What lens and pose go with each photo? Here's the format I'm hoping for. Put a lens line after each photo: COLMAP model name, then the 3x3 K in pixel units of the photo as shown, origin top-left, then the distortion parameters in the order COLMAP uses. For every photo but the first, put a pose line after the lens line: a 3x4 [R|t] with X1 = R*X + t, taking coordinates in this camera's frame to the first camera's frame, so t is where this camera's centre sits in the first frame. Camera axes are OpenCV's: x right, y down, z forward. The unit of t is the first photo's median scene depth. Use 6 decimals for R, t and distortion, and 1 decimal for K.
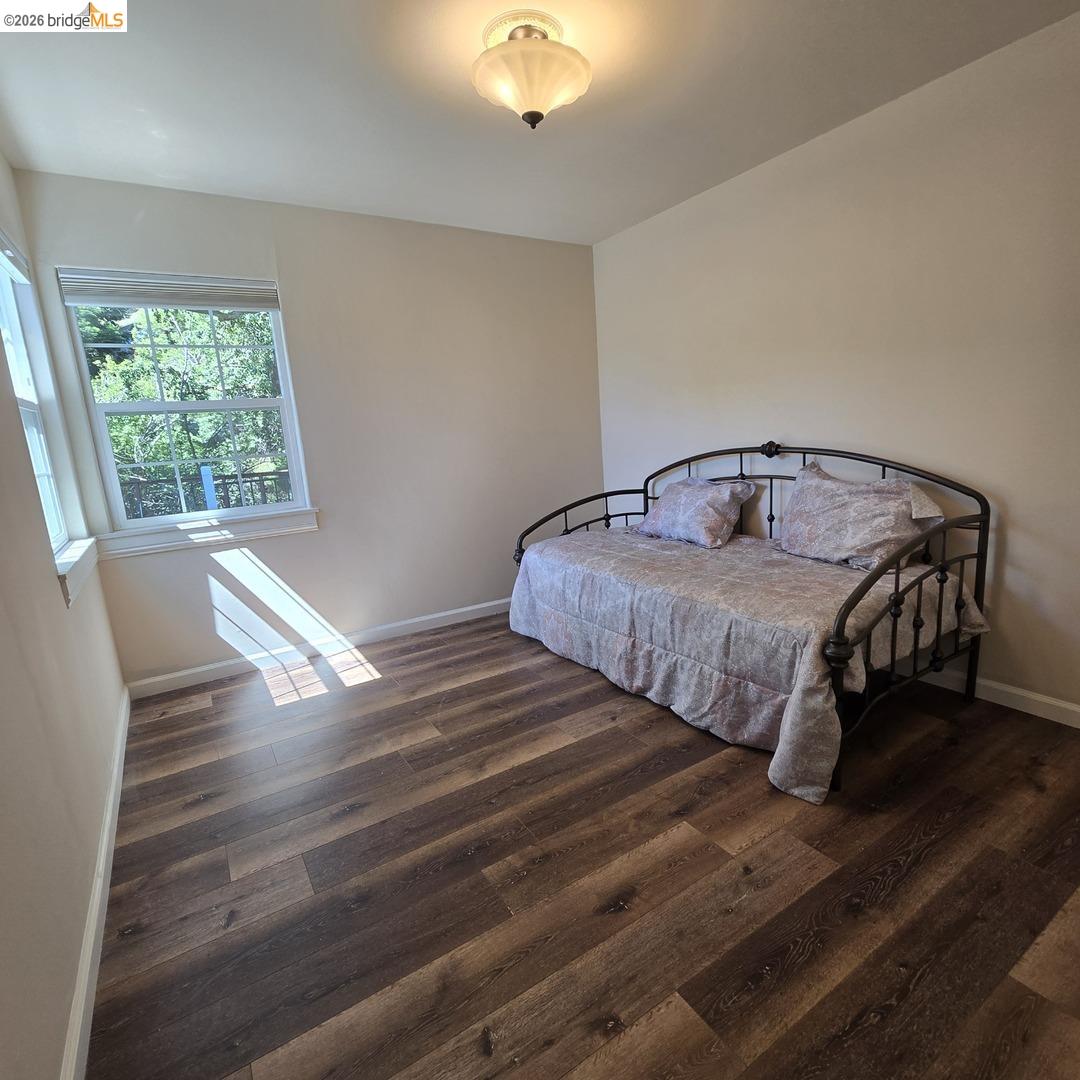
lens RADIAL K [[590.7, 0, 555.4], [0, 590.7, 542.5], [0, 0, 1]] dist [0.003643, -0.003090]
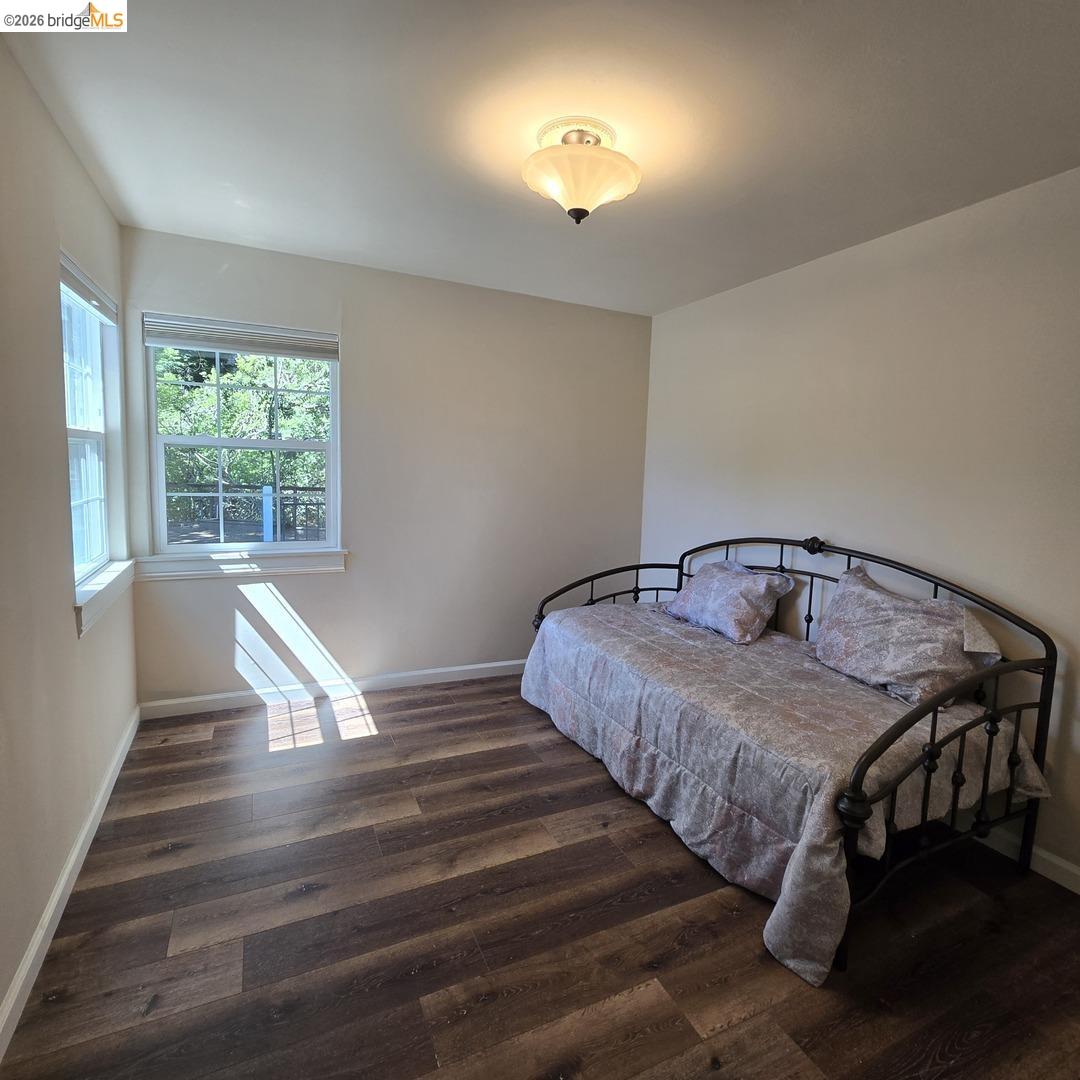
lens RADIAL K [[593.5, 0, 544.8], [0, 593.5, 525.3], [0, 0, 1]] dist [-0.003724, 0.001328]
pose [[0.987443, 0.109354, -0.114009, 0.060816], [-0.119298, 0.989266, -0.084385, -0.075281], [0.103557, 0.096927, 0.989889, 0.032498]]
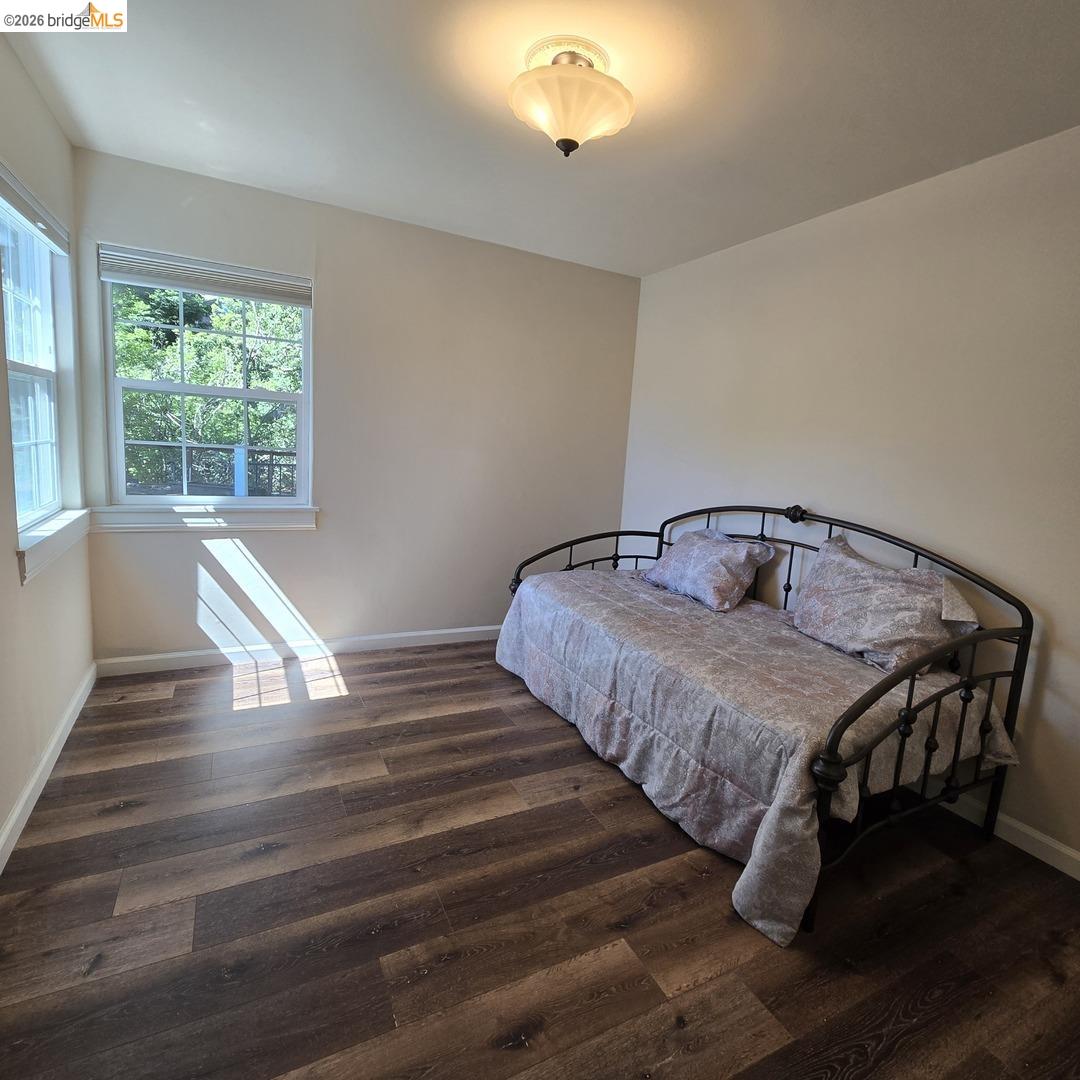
lens RADIAL K [[593.3, 0, 547.4], [0, 593.3, 523.2], [0, 0, 1]] dist [-0.002704, 0.000639]
pose [[0.987396, 0.140098, -0.073630, 0.065261], [-0.143986, 0.988293, -0.050443, -0.051644], [0.065701, 0.060409, 0.996009, 0.067750]]
